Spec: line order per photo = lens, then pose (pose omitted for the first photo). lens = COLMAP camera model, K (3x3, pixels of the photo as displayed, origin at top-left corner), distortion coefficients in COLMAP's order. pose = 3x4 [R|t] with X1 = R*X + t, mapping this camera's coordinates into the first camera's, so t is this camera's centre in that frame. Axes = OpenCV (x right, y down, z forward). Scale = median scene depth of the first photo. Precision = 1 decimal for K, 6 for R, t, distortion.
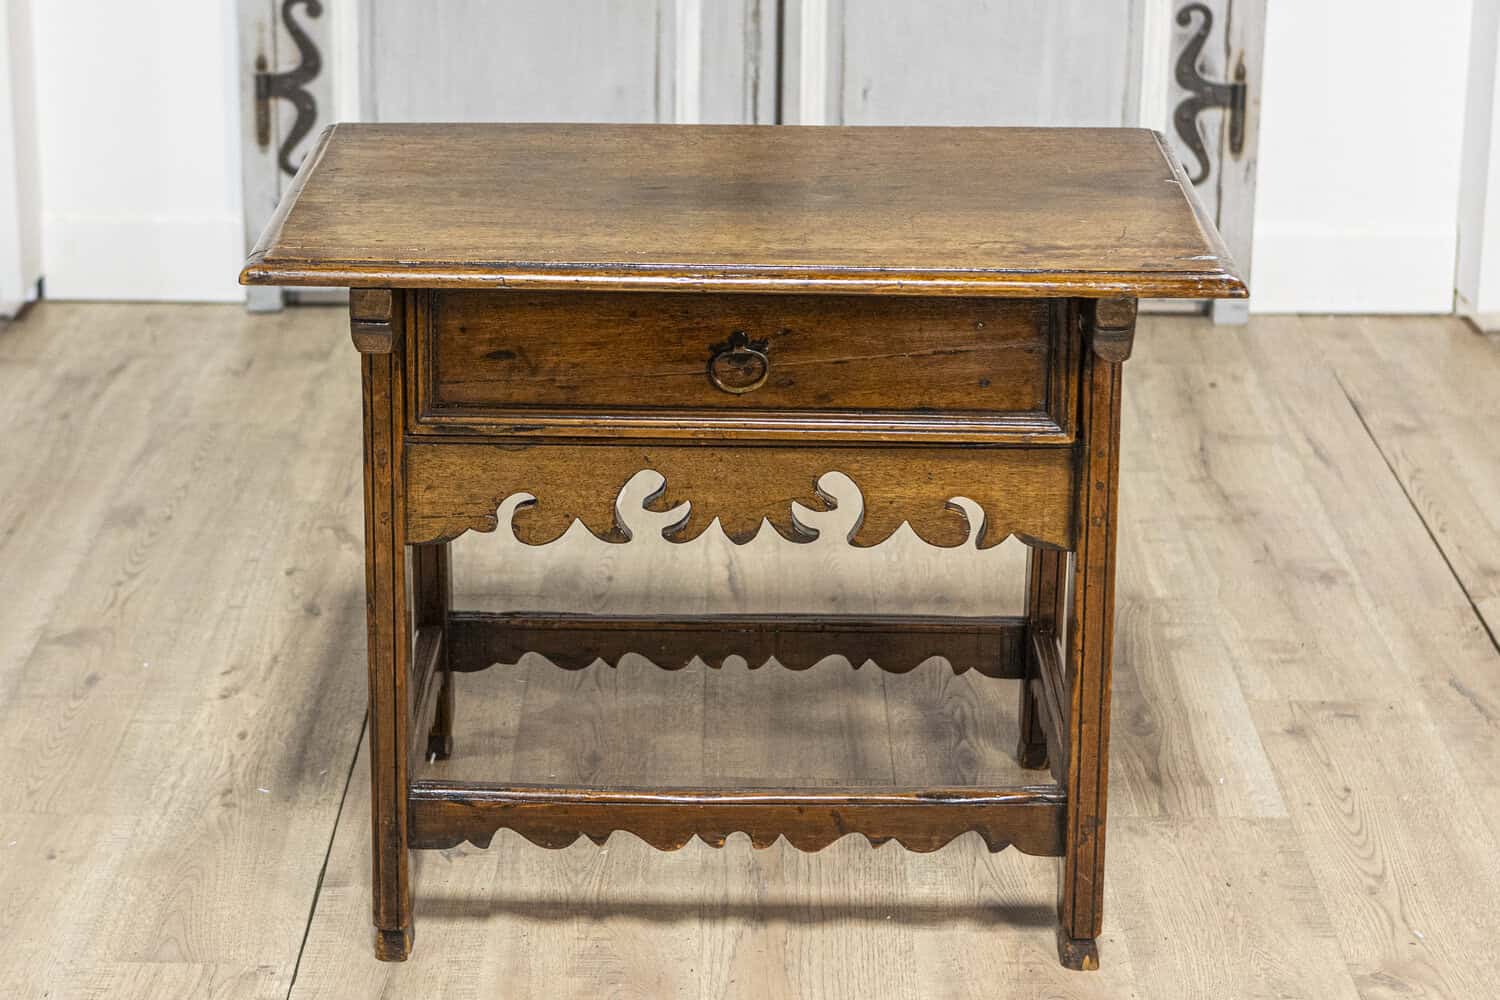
lens RADIAL K [[3232.5, 0, 678.0], [0, 3232.5, 357.0], [0, 0, 1]] dist [-0.041880, -0.189271]
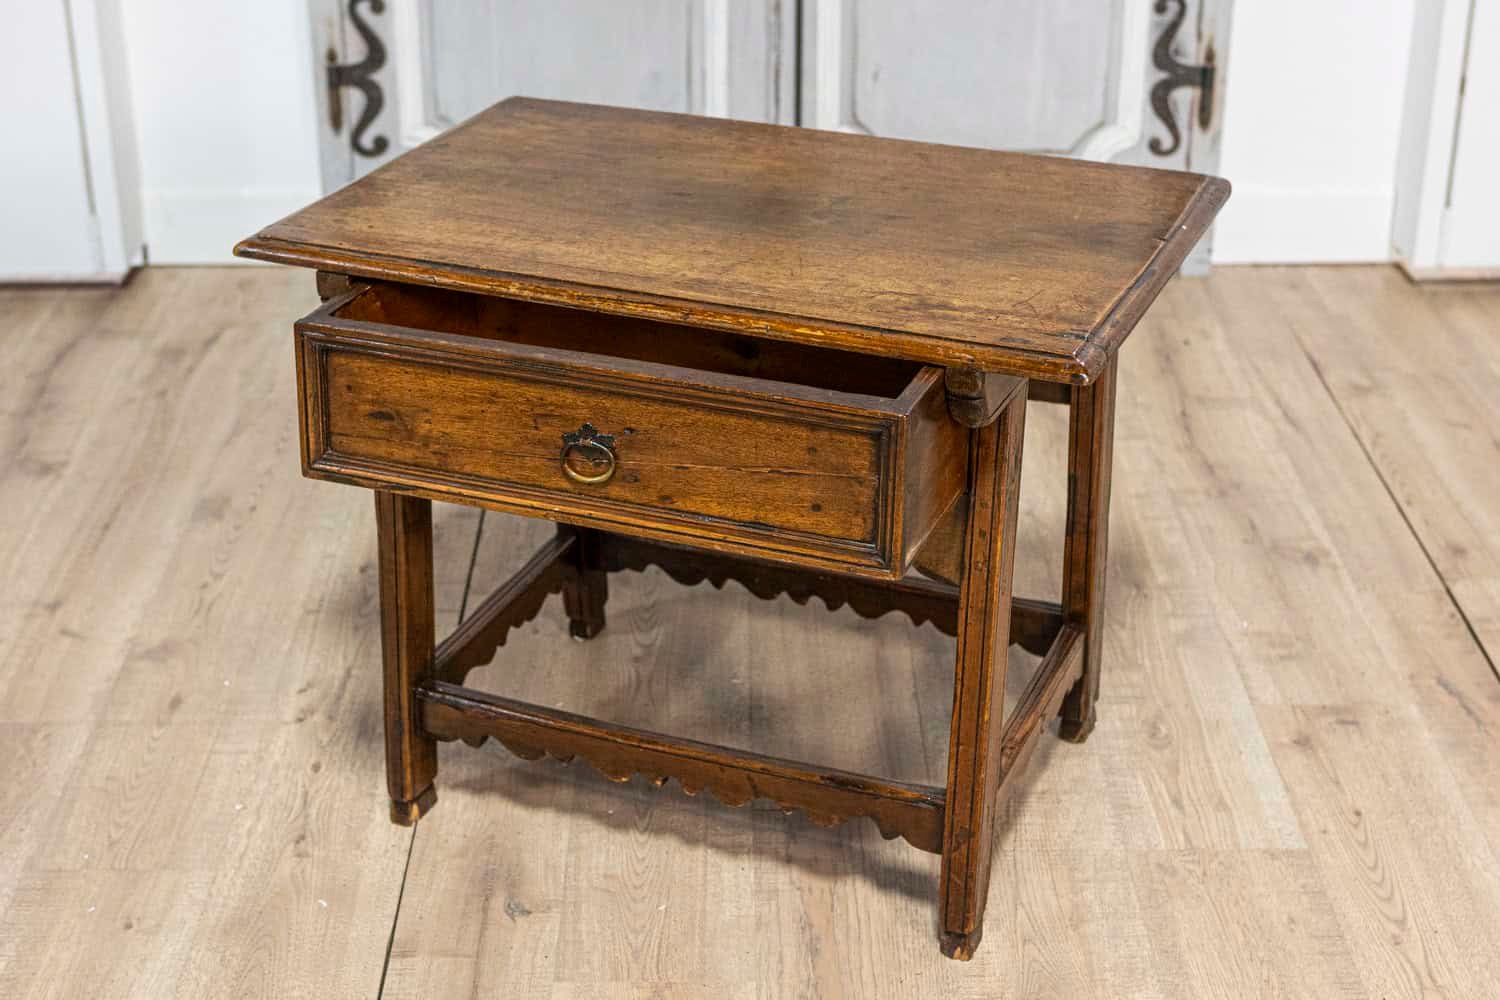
lens RADIAL K [[2357.2, 0, 763.5], [0, 2357.2, 497.0], [0, 0, 1]] dist [-0.024145, -0.054118]
pose [[0.999464, -0.015466, 0.028838, -0.010275], [0.011005, 0.988793, 0.148887, -0.093832], [-0.030817, -0.148490, 0.988434, 0.273951]]
